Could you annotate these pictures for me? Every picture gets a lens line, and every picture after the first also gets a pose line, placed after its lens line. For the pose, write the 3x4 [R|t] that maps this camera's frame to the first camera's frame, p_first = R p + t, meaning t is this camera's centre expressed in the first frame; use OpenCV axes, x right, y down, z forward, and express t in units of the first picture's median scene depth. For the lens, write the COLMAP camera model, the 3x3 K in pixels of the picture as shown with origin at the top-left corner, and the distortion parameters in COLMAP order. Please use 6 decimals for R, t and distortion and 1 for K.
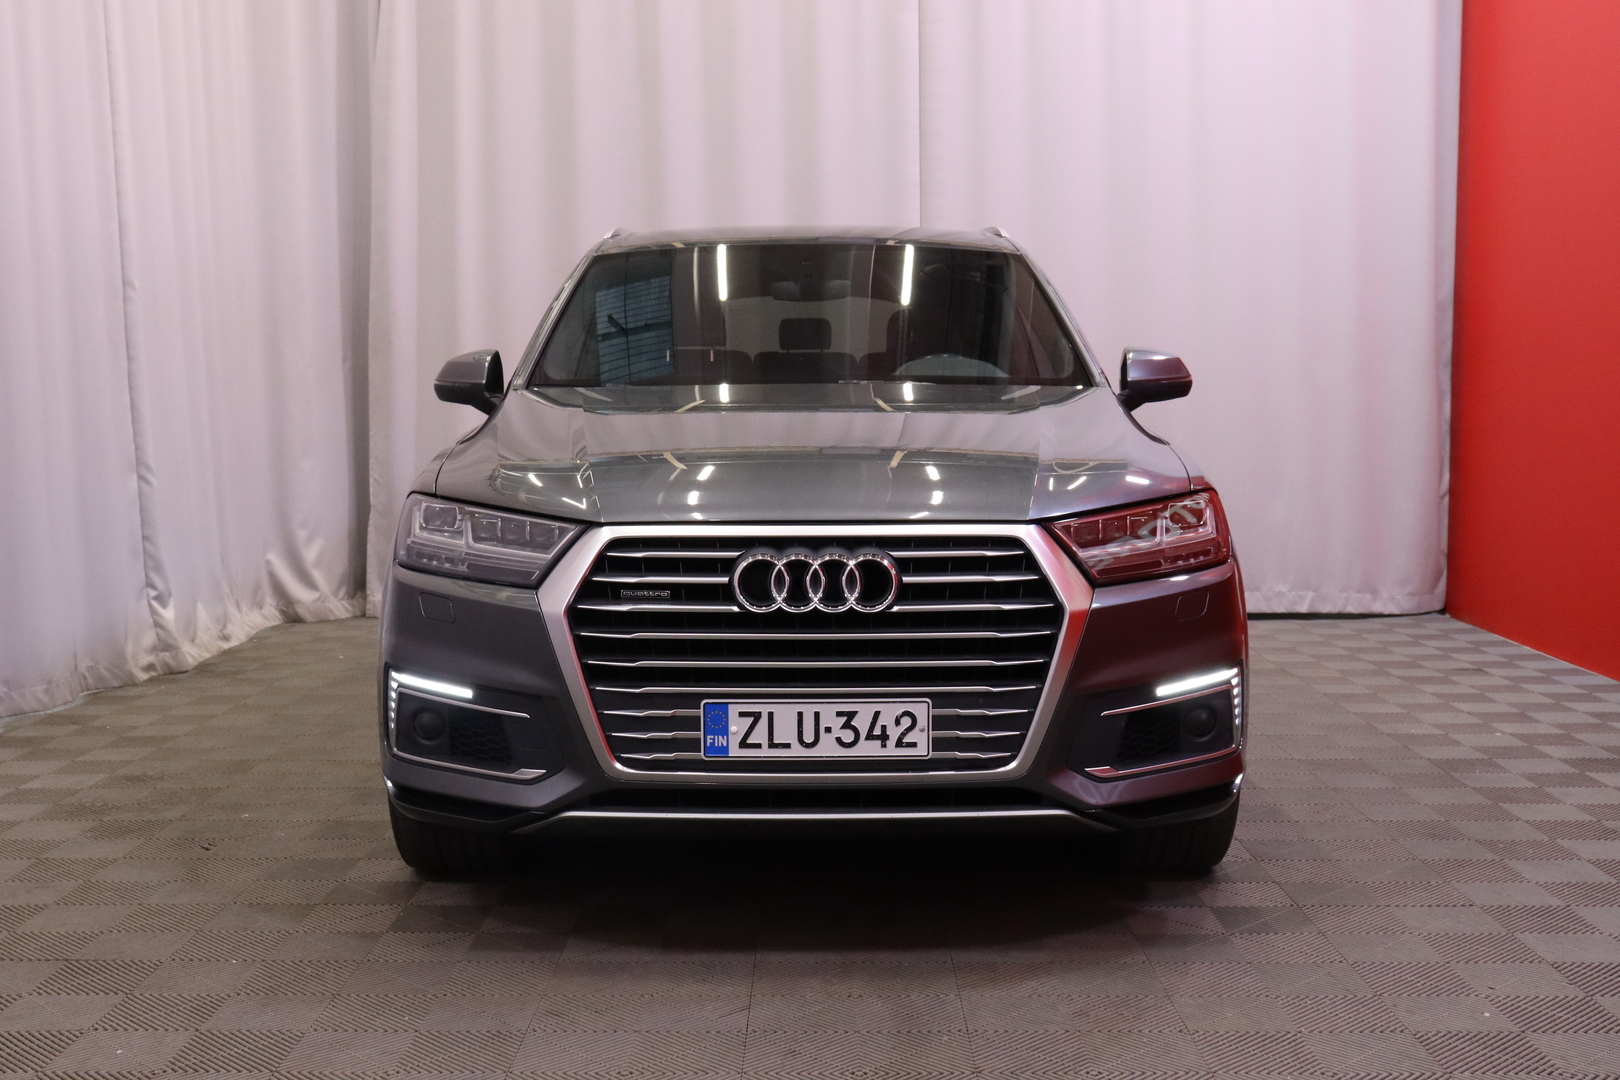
lens RADIAL K [[1897.9, 0, 806.6], [0, 1897.9, 524.0], [0, 0, 1]] dist [-0.037308, 0.000000]
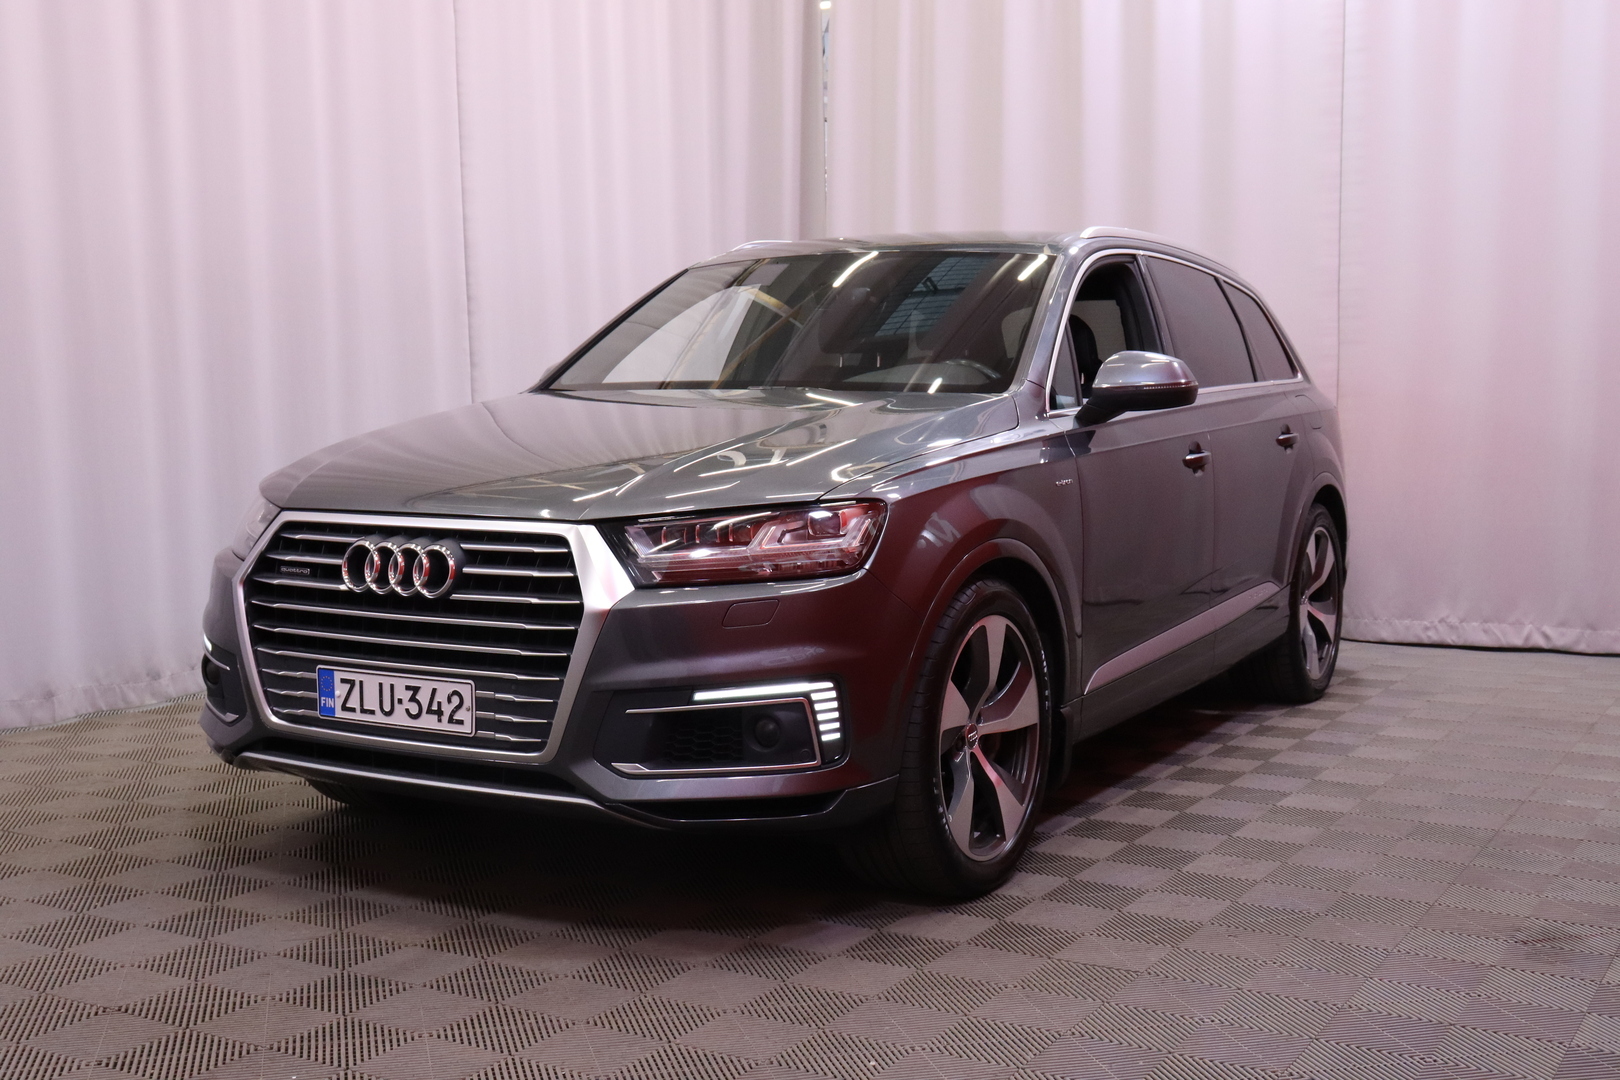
lens RADIAL K [[1897.9, 0, 807.5], [0, 1897.9, 539.7], [0, 0, 1]] dist [-0.037308, 0.000000]
pose [[0.865495, 0.046016, -0.498800, 0.764033], [-0.042809, 0.998923, 0.017873, -0.015745], [0.499085, 0.005884, 0.866533, 0.159266]]
